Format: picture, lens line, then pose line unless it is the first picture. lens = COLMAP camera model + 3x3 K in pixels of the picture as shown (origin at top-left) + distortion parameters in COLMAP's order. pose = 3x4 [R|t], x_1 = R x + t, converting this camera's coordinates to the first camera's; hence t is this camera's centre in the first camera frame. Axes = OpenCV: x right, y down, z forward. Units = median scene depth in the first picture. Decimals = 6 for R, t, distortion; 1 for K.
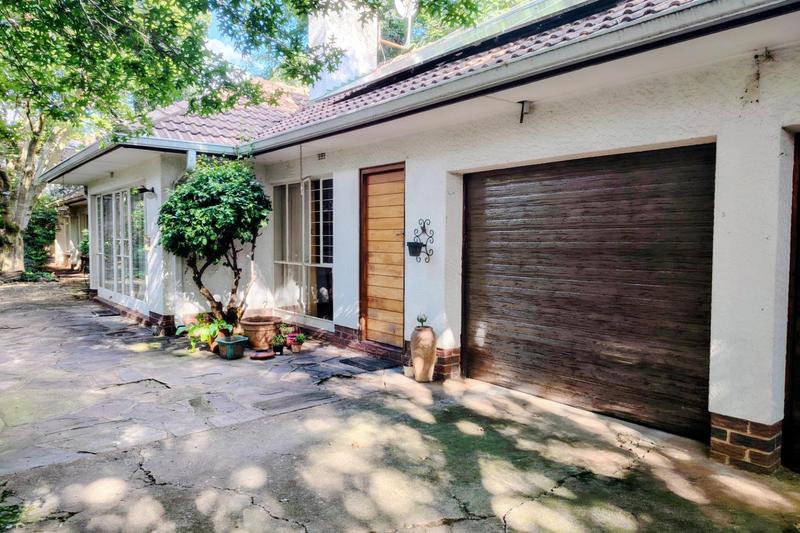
lens RADIAL K [[560.3, 0, 398.9], [0, 560.3, 269.5], [0, 0, 1]] dist [0.035928, -0.004140]
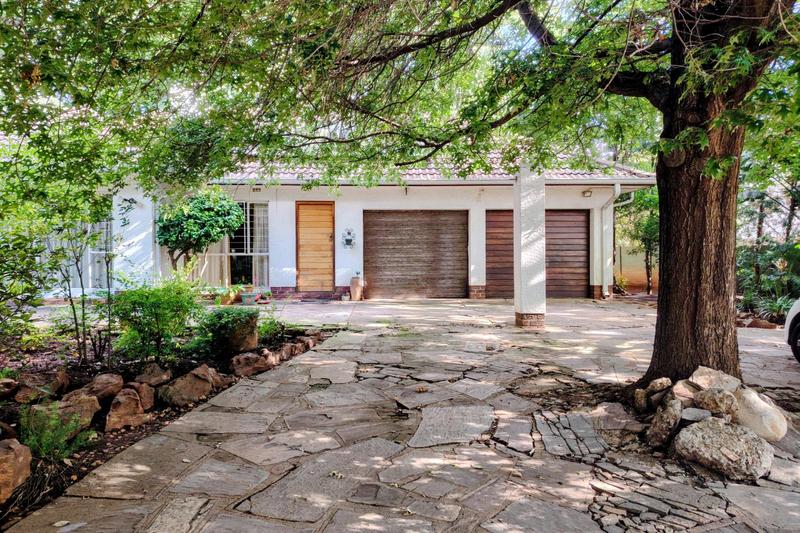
lens RADIAL K [[560.3, 0, 399.8], [0, 560.3, 267.0], [0, 0, 1]] dist [0.035928, -0.004140]
pose [[0.562622, -0.021464, 0.826435, -1.326746], [0.052655, 0.998564, -0.009912, 0.073653], [-0.825035, 0.049093, 0.562944, -0.314034]]
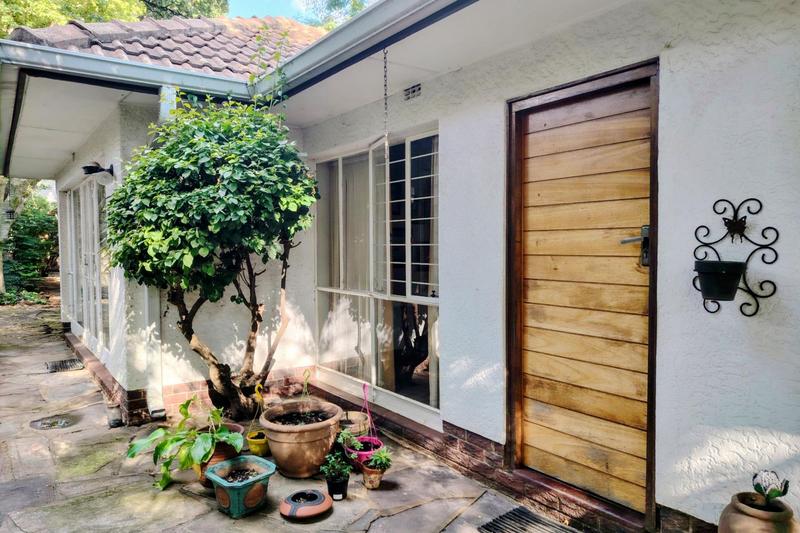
lens RADIAL K [[560.3, 0, 397.7], [0, 560.3, 266.2], [0, 0, 1]] dist [0.035928, -0.004140]
pose [[0.998576, -0.011090, -0.052181, -0.128399], [0.010256, 0.999816, -0.016210, -0.033013], [0.052352, 0.015652, 0.998506, 0.489519]]
